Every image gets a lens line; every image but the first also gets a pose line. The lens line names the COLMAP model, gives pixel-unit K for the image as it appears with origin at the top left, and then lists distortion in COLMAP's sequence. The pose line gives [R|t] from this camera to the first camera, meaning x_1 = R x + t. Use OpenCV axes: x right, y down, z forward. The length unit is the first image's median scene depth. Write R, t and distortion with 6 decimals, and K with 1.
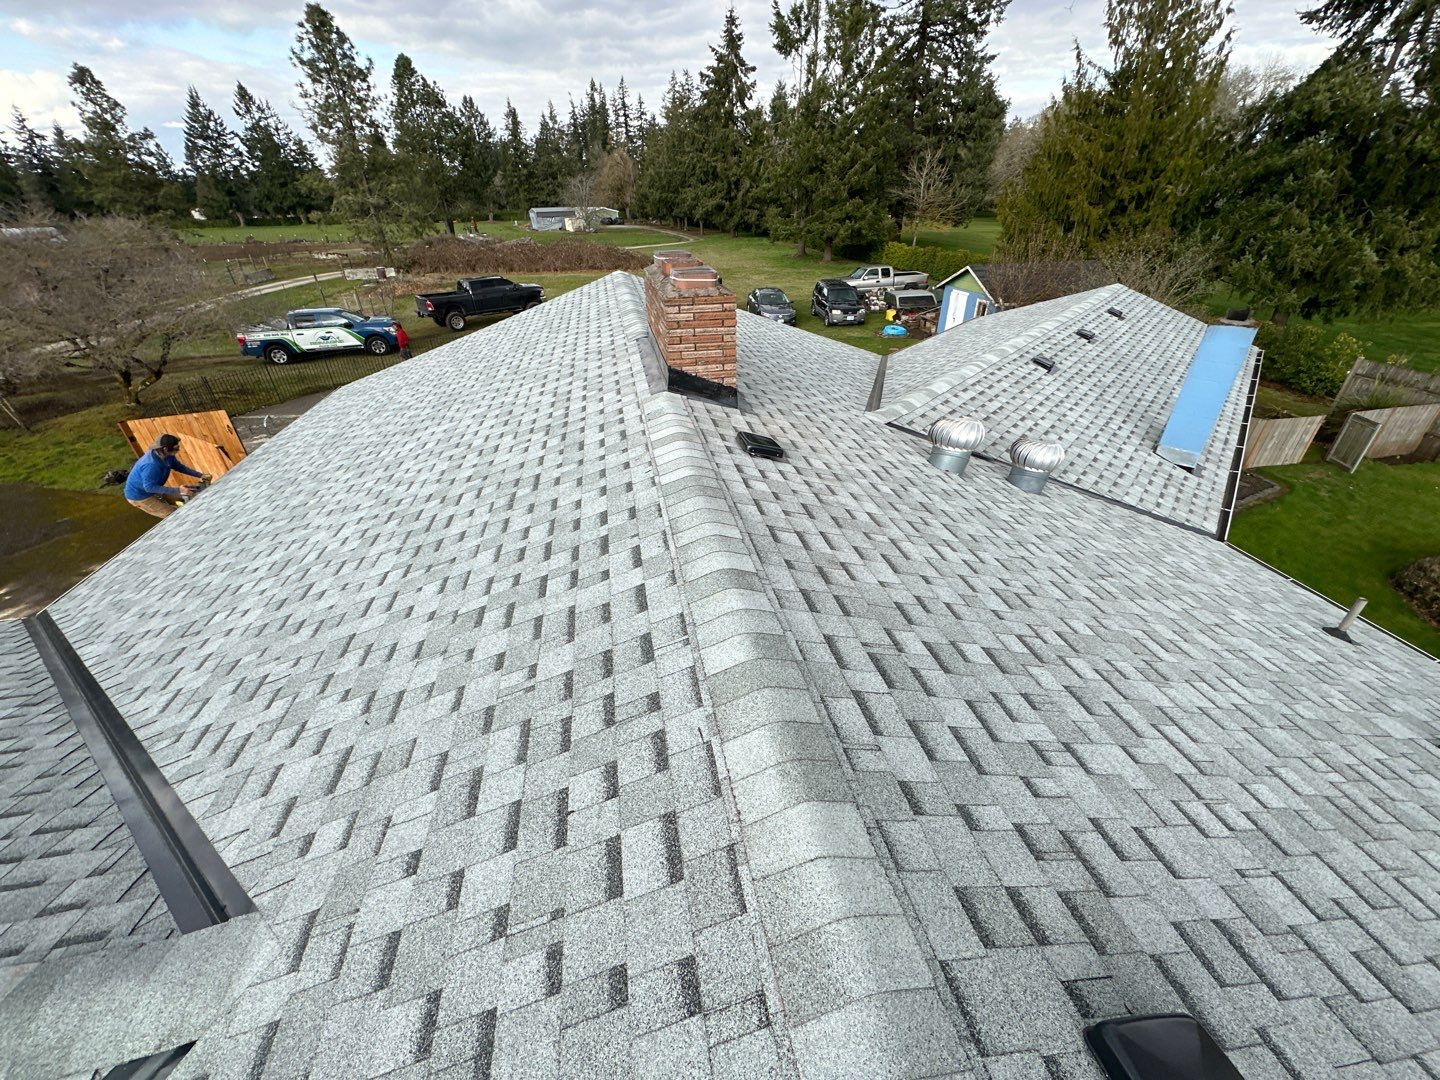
lens RADIAL K [[571.6, 0, 719.4], [0, 571.6, 537.4], [0, 0, 1]] dist [-0.000448, -0.001383]
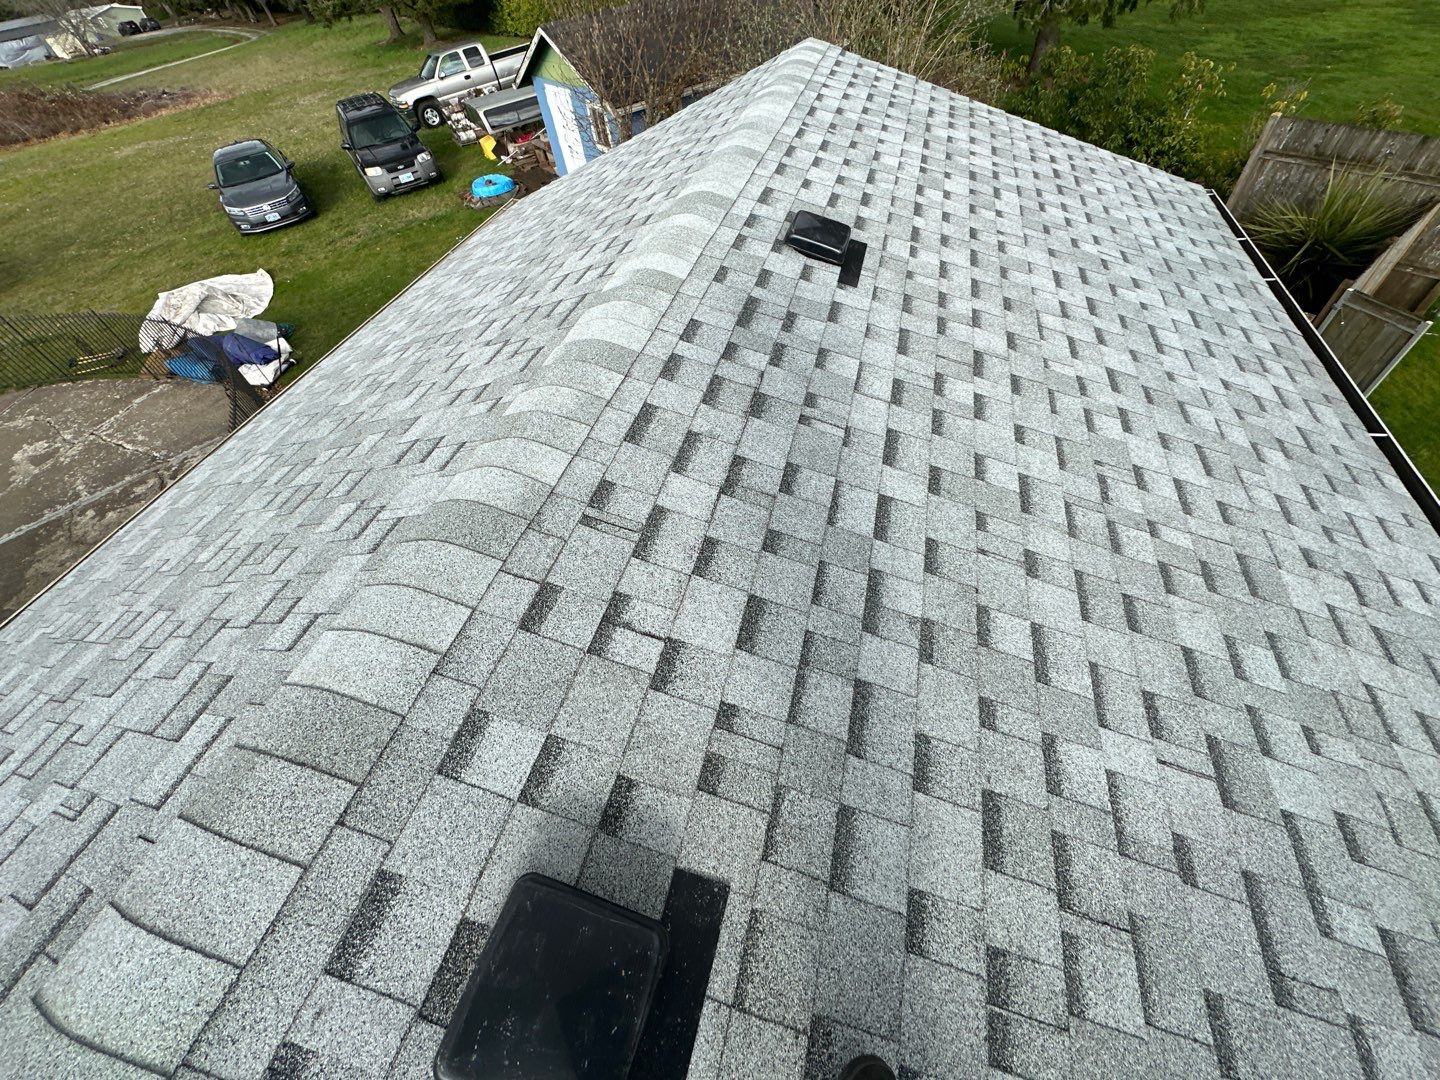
lens RADIAL K [[571.6, 0, 719.4], [0, 571.6, 537.4], [0, 0, 1]] dist [-0.000448, -0.001383]
pose [[0.895875, -0.385995, 0.220035, 0.111190], [0.308914, 0.897079, 0.315945, -0.072697], [-0.319342, -0.215075, 0.922910, 0.154789]]
